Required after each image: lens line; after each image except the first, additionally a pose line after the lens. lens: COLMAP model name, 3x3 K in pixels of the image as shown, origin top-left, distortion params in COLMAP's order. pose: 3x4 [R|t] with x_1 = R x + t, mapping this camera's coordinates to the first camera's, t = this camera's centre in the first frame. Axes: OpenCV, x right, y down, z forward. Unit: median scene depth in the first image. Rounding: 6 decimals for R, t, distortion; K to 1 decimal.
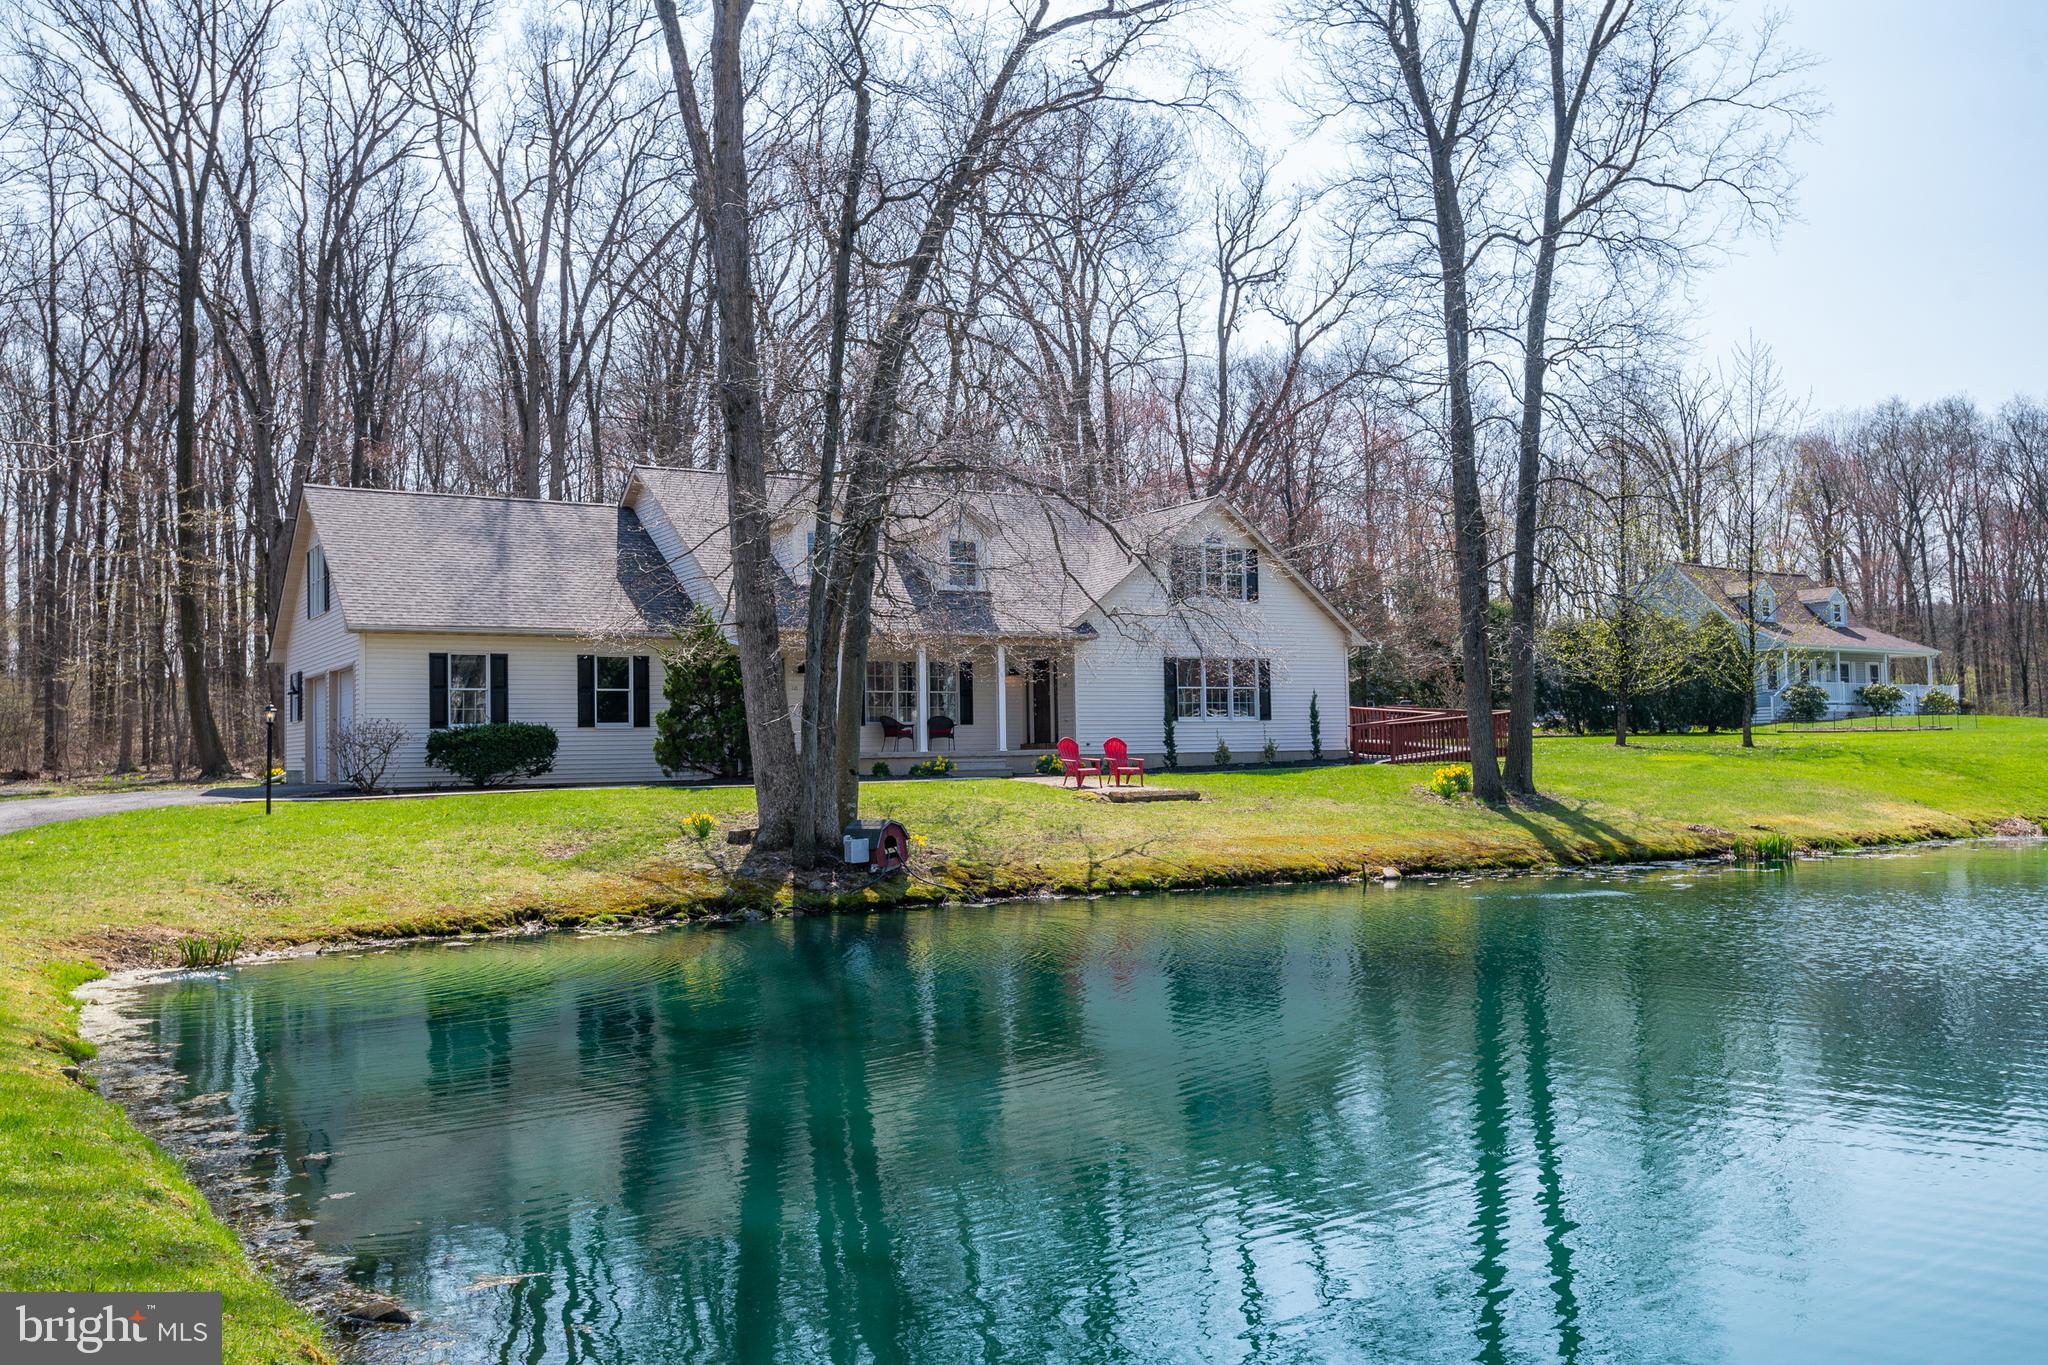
lens RADIAL K [[1834.1, 0, 1024.0], [0, 1834.1, 682.5], [0, 0, 1]] dist [-0.015661, -0.008359]
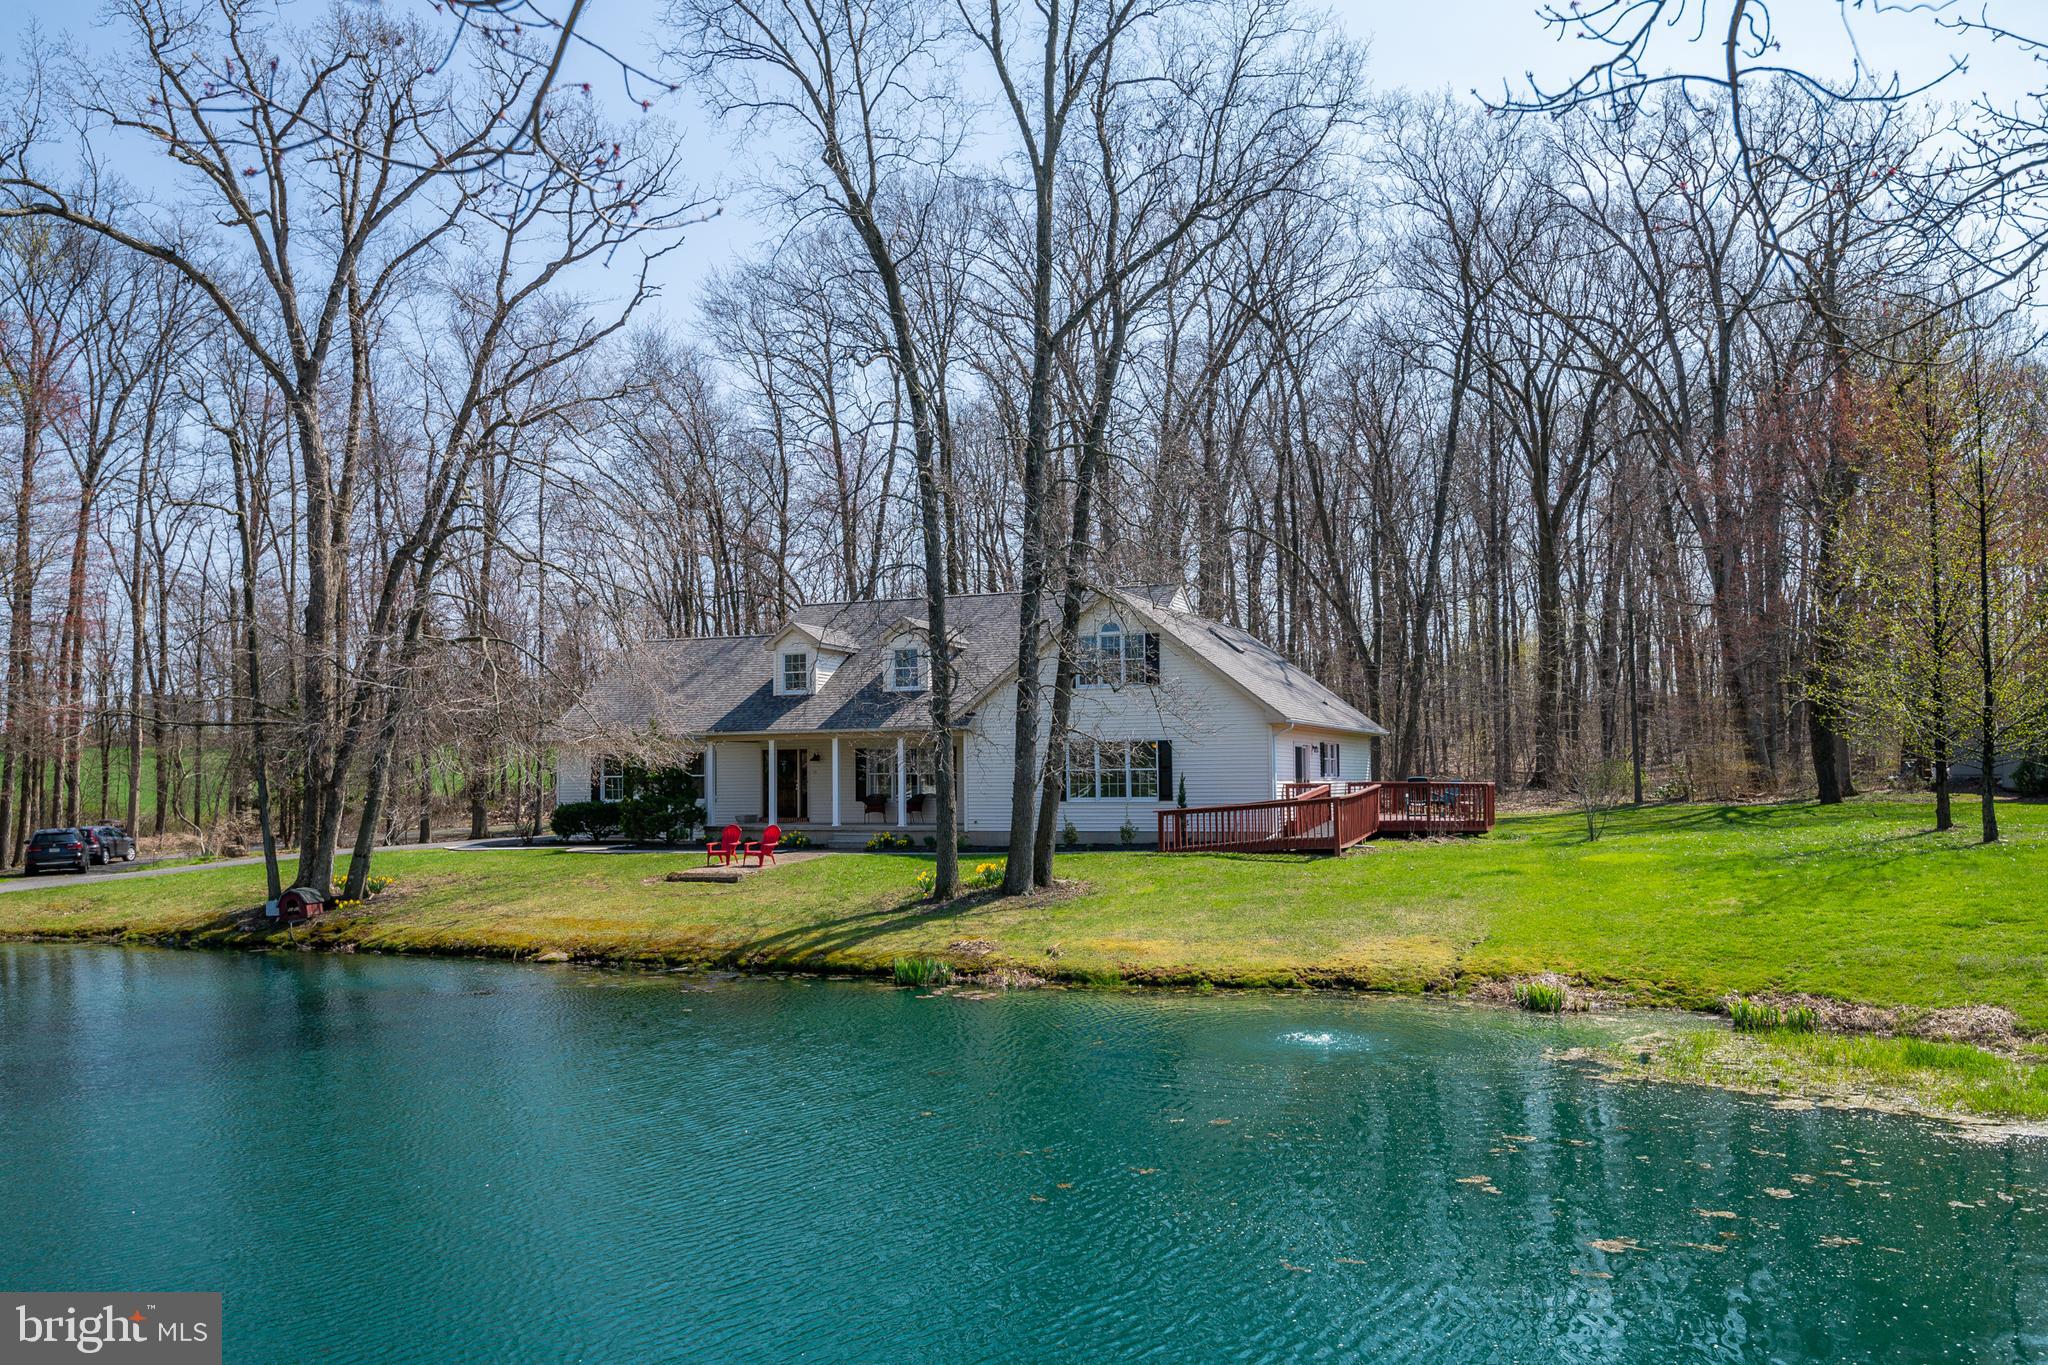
lens RADIAL K [[1489.9, 0, 1024.0], [0, 1489.9, 682.5], [0, 0, 1]] dist [0.007894, -0.011039]
pose [[0.641417, -0.045362, -0.765851, 0.875571], [0.023754, 0.998946, -0.039273, -0.017698], [0.766825, 0.006998, 0.641818, 0.503276]]
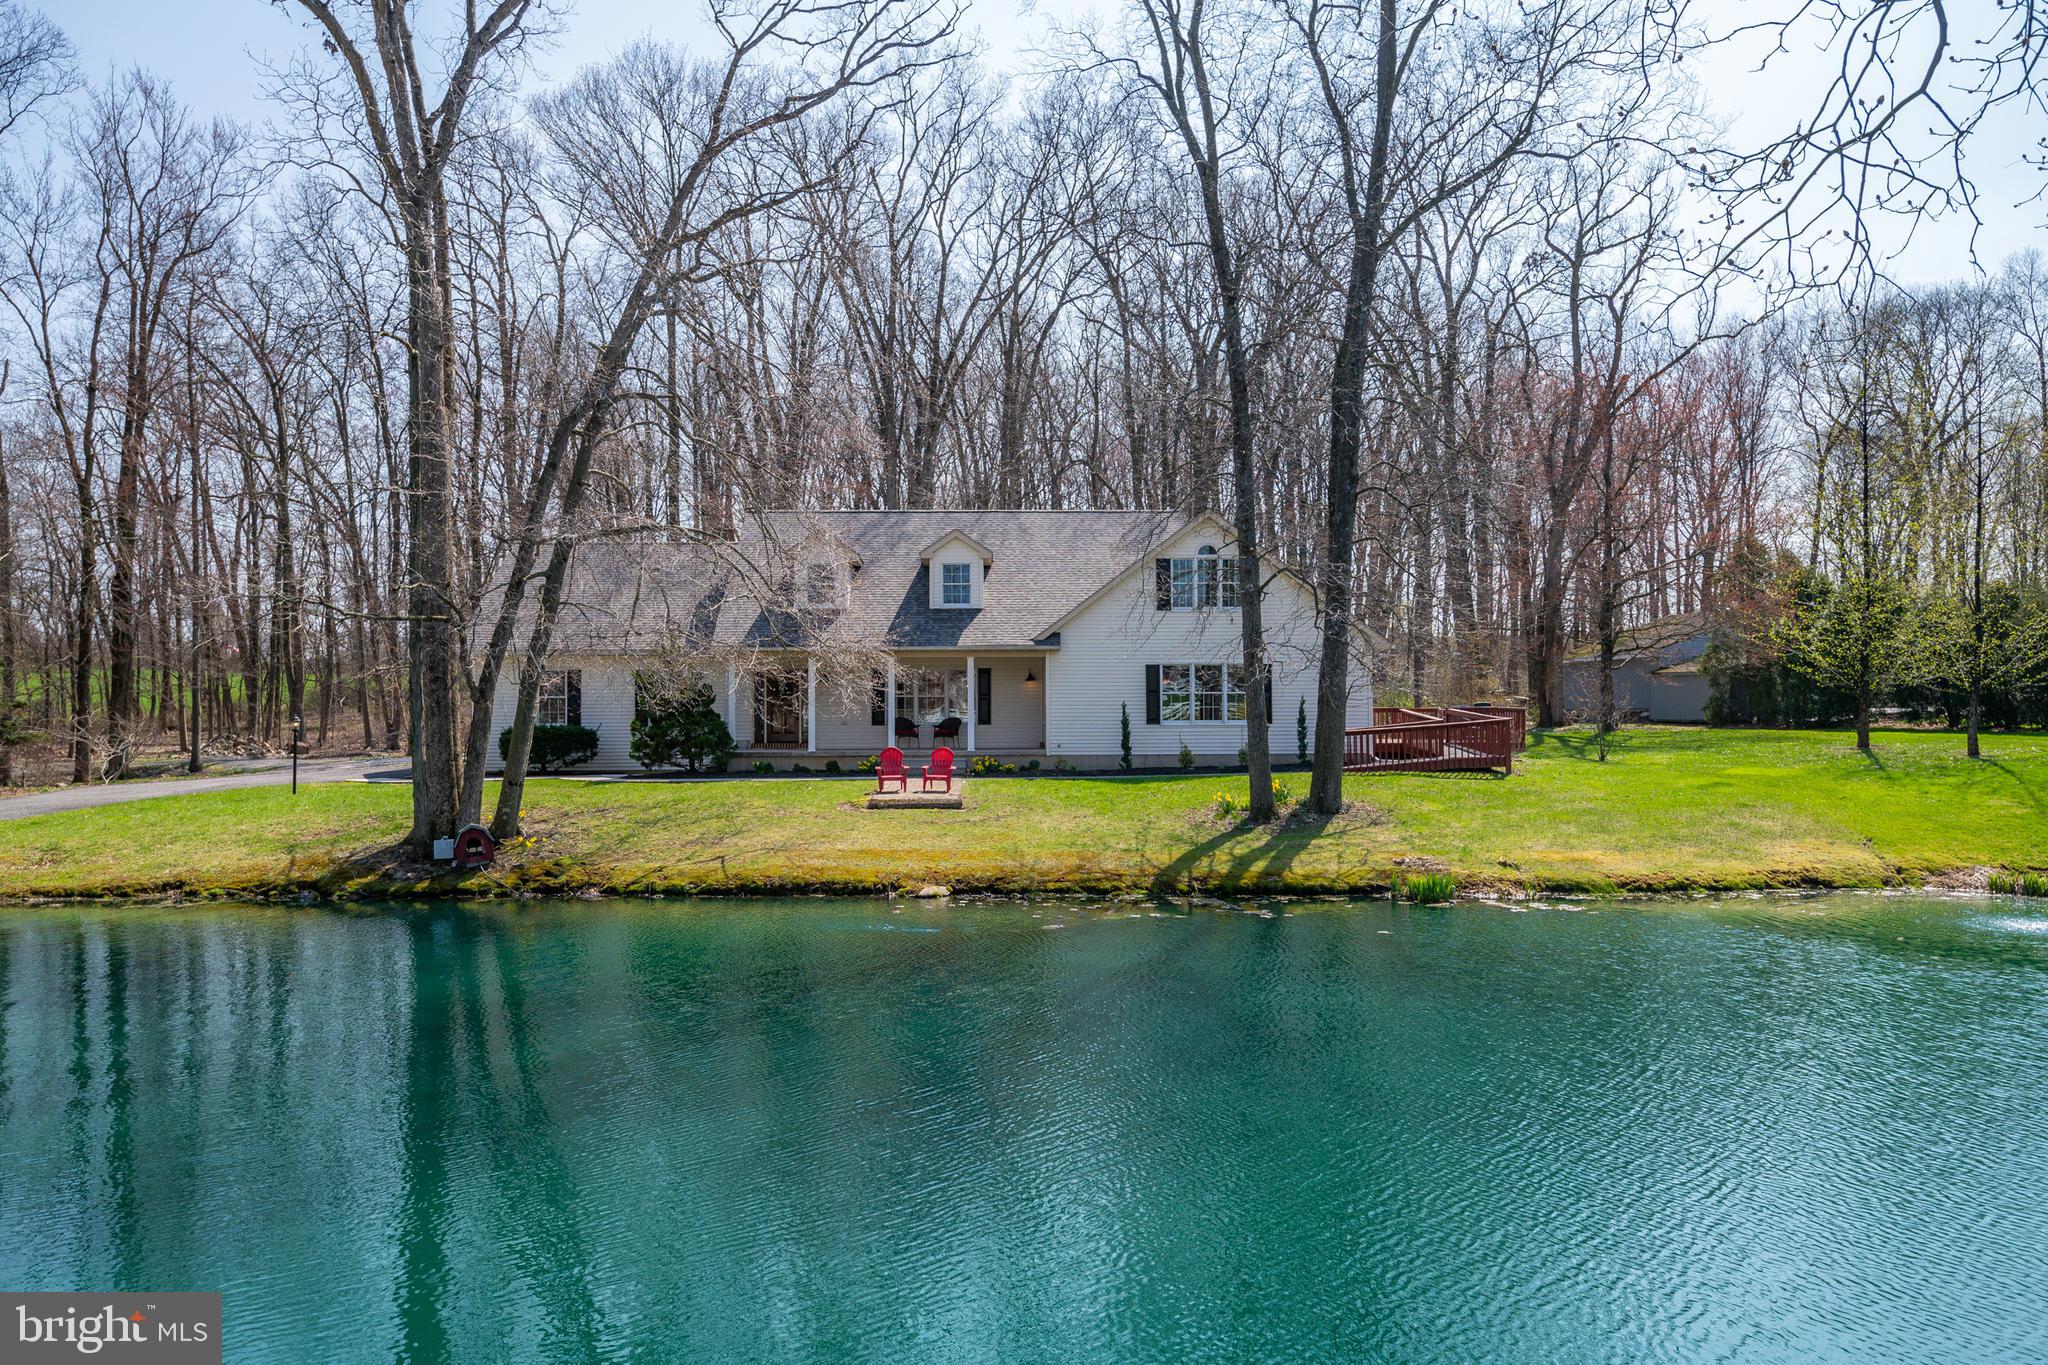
lens RADIAL K [[1489.9, 0, 1024.0], [0, 1489.9, 682.5], [0, 0, 1]] dist [0.007894, -0.011039]
pose [[0.880759, 0.001678, -0.473562, 0.506195], [0.005876, 0.999878, 0.014470, -0.019000], [0.473529, -0.015527, 0.880641, 0.236663]]
